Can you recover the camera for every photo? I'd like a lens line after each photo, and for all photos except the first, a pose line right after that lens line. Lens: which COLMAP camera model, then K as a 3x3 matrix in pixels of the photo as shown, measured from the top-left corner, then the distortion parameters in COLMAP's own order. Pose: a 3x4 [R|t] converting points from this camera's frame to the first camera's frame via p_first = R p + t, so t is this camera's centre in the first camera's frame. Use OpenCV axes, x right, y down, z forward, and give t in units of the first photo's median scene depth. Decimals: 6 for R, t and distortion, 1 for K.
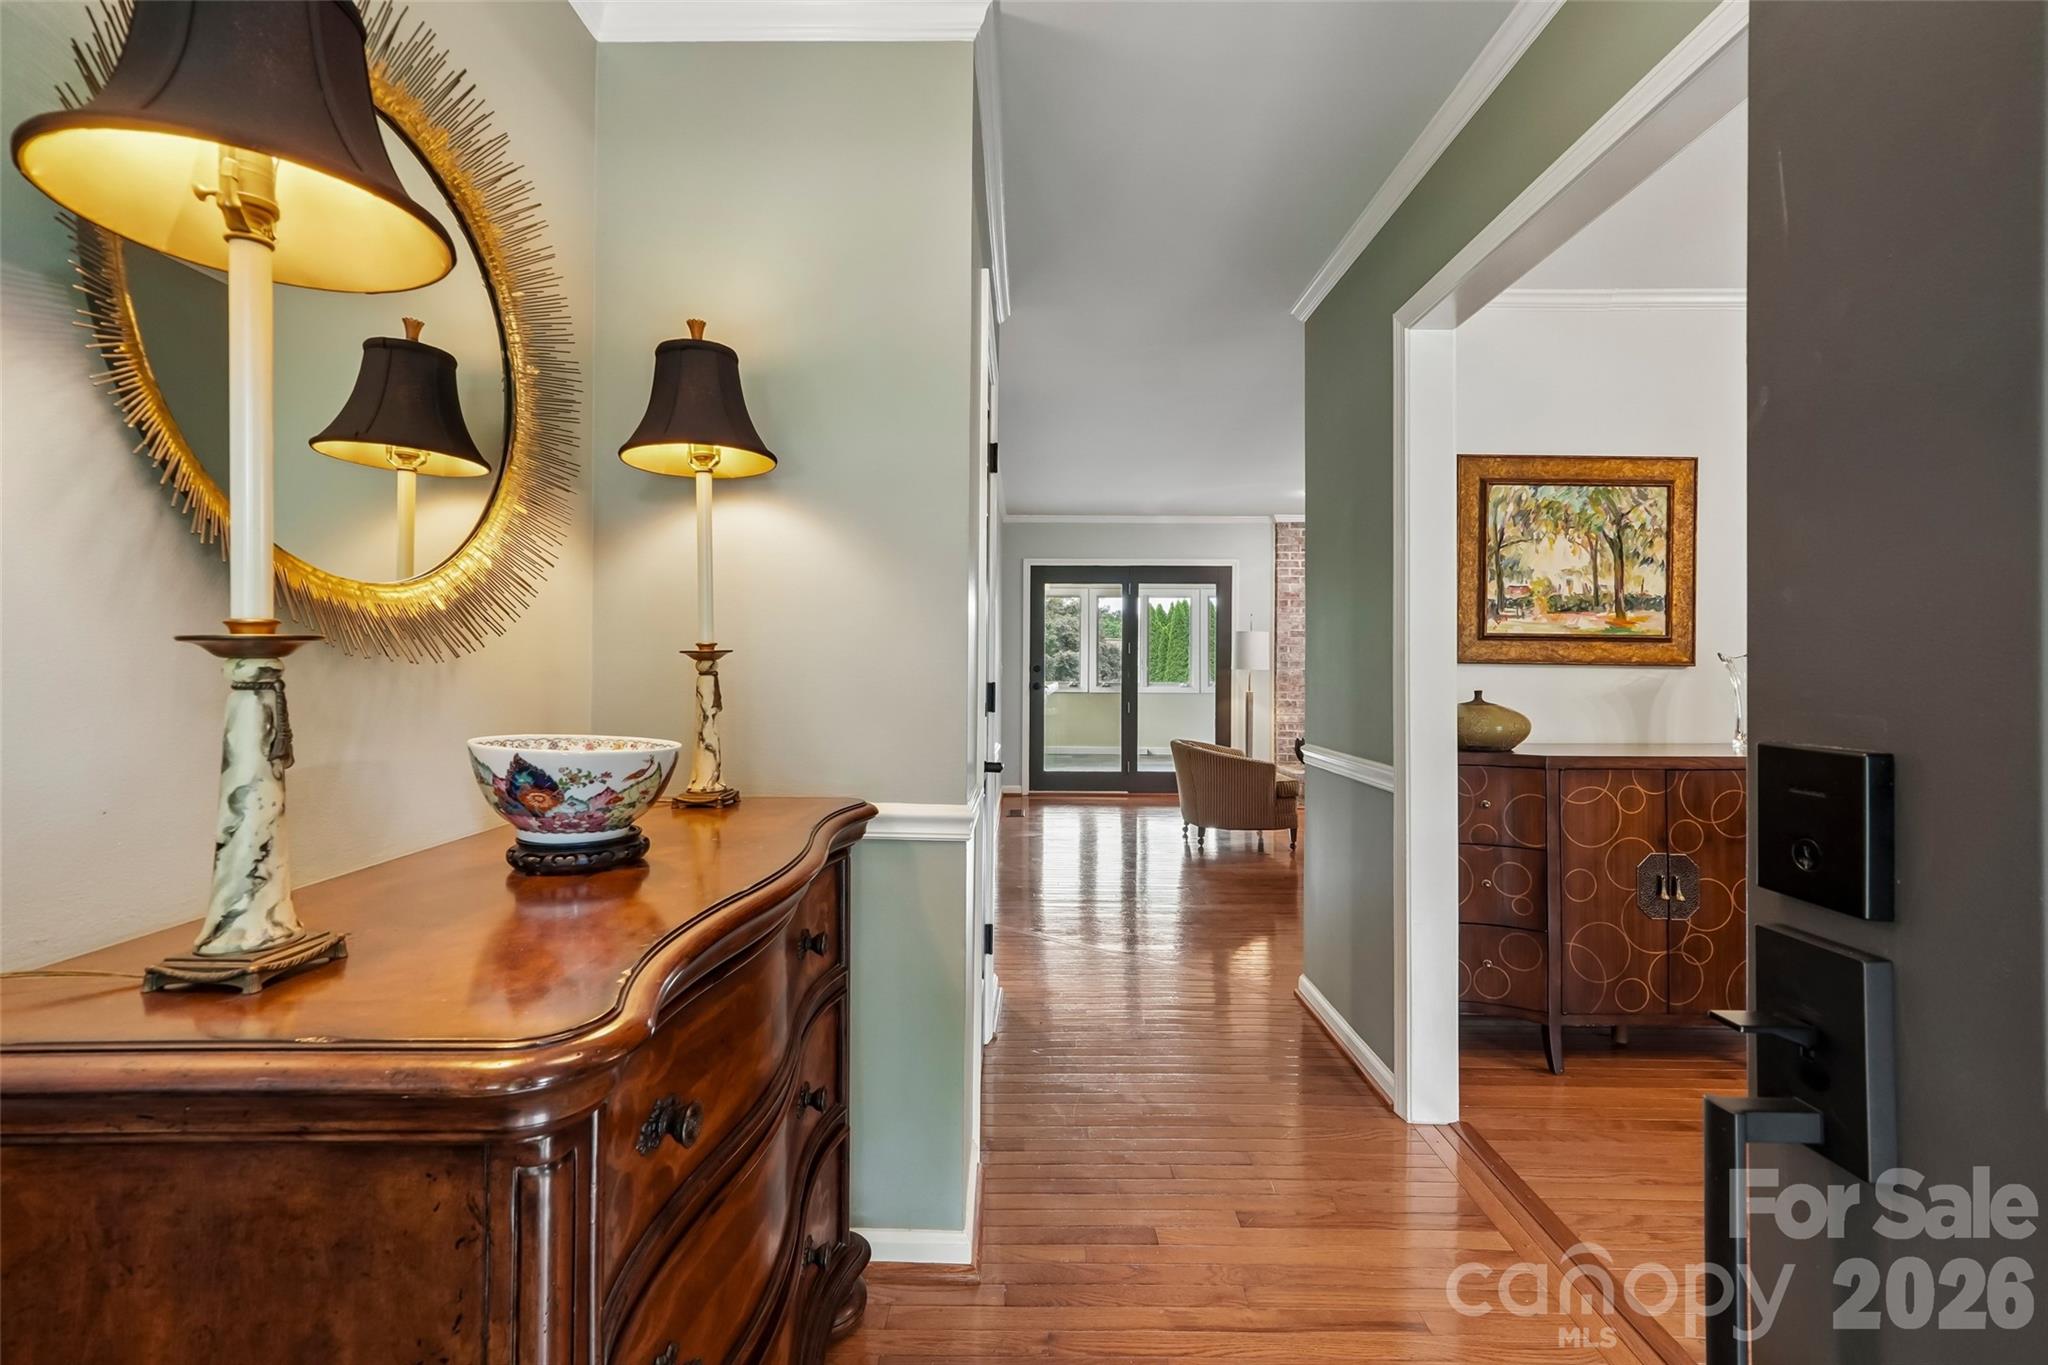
lens RADIAL K [[874.2, 0, 1016.8], [0, 874.2, 656.8], [0, 0, 1]] dist [0.001586, 0.000367]
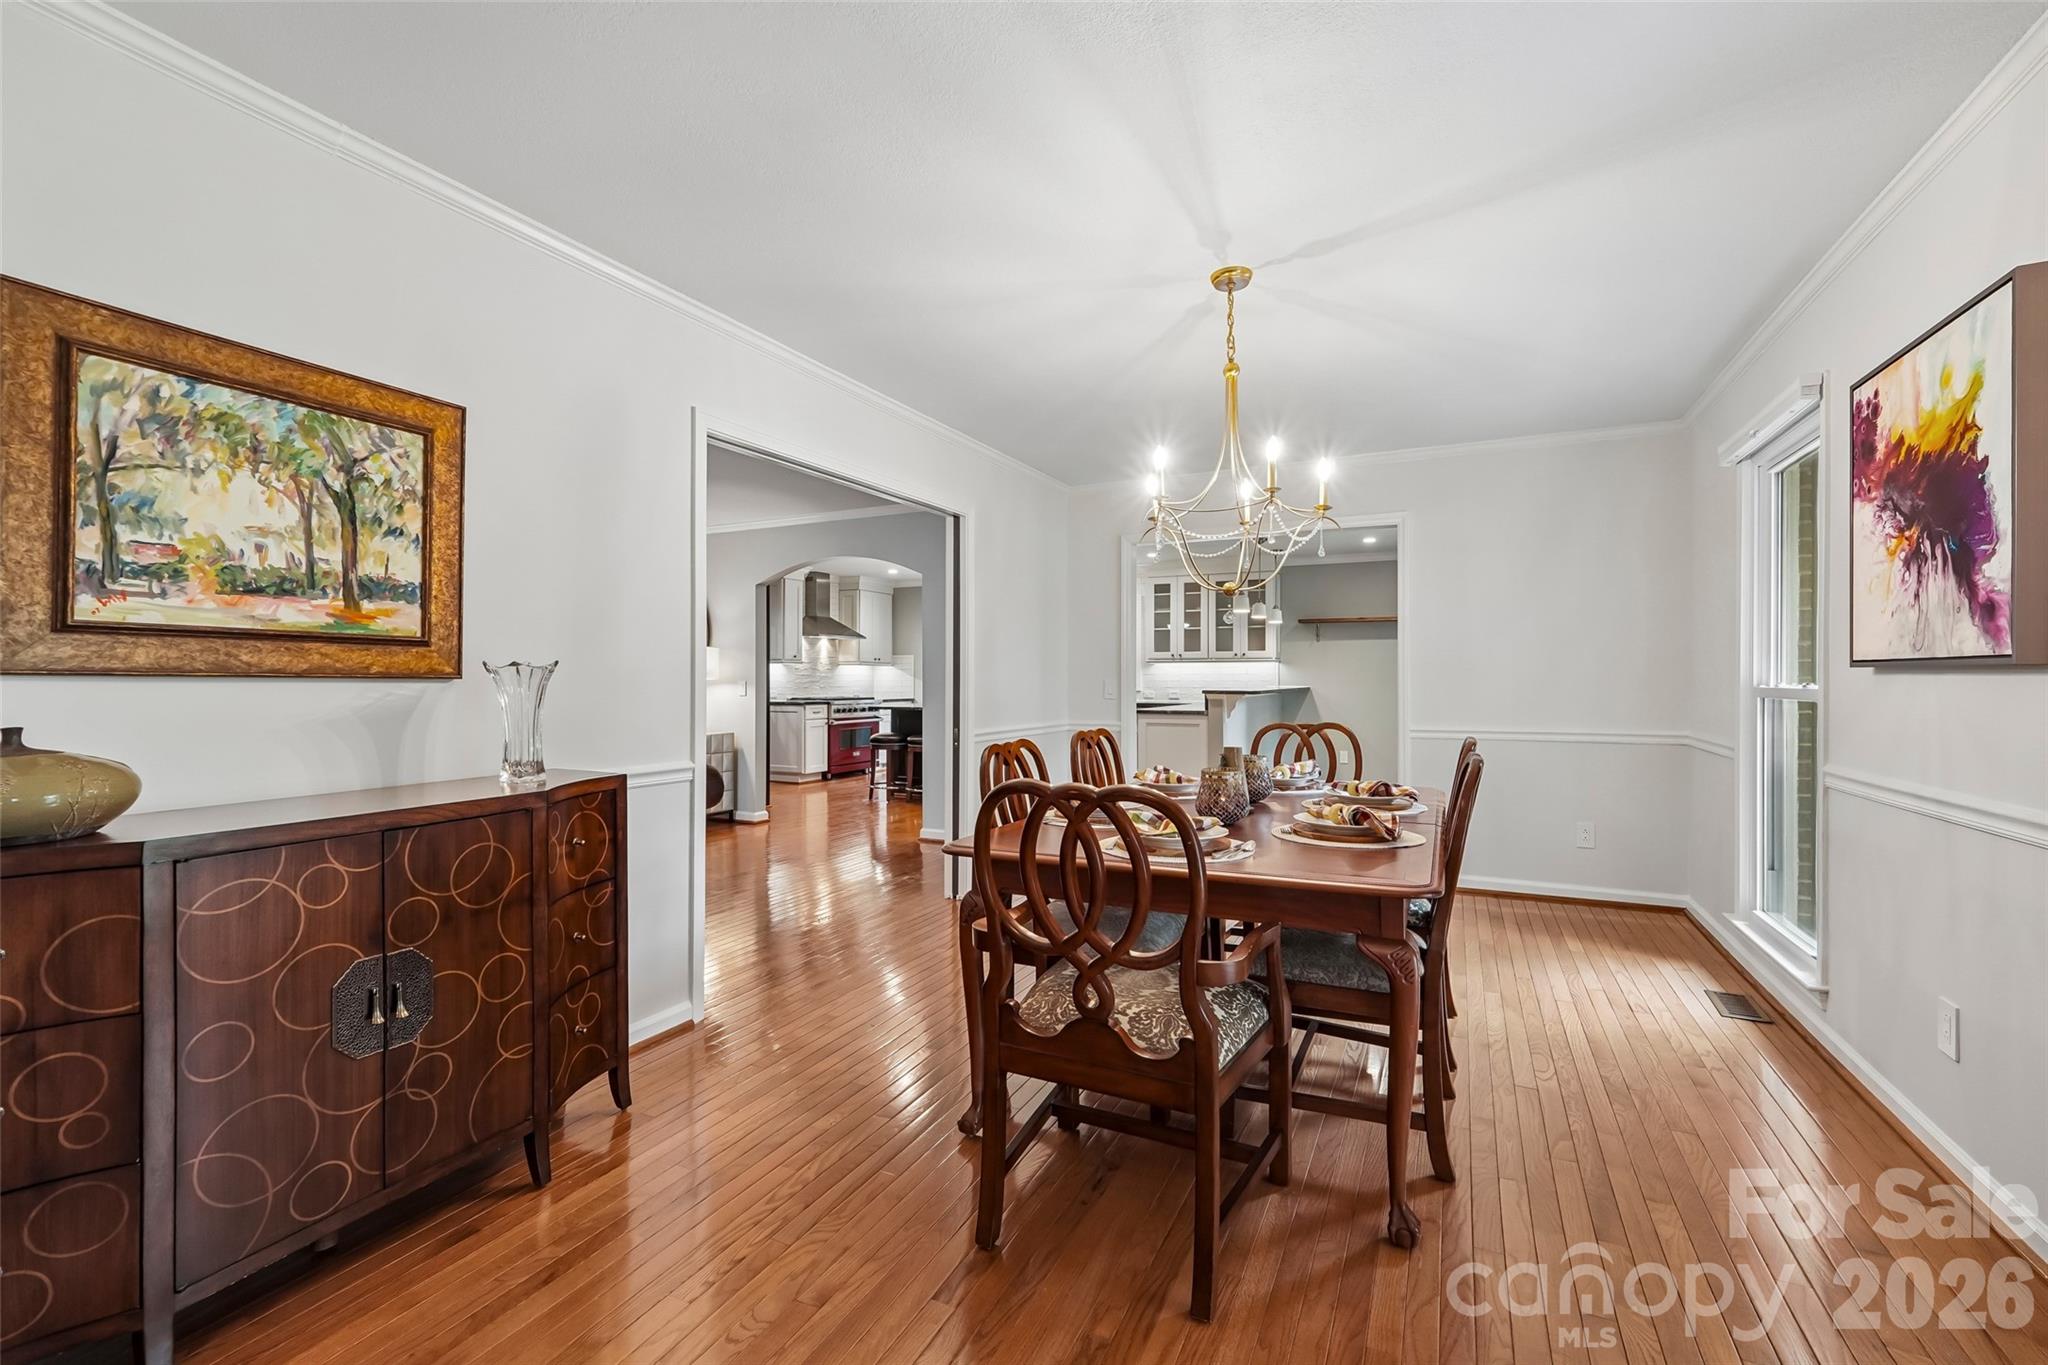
lens RADIAL K [[879.3, 0, 1020.0], [0, 879.3, 672.2], [0, 0, 1]] dist [0.003072, 0.000559]
pose [[0.446720, 0.002088, 0.894671, 0.305009], [-0.002240, 0.999997, -0.001215, 0.004845], [-0.894671, -0.001461, 0.446723, 0.219181]]
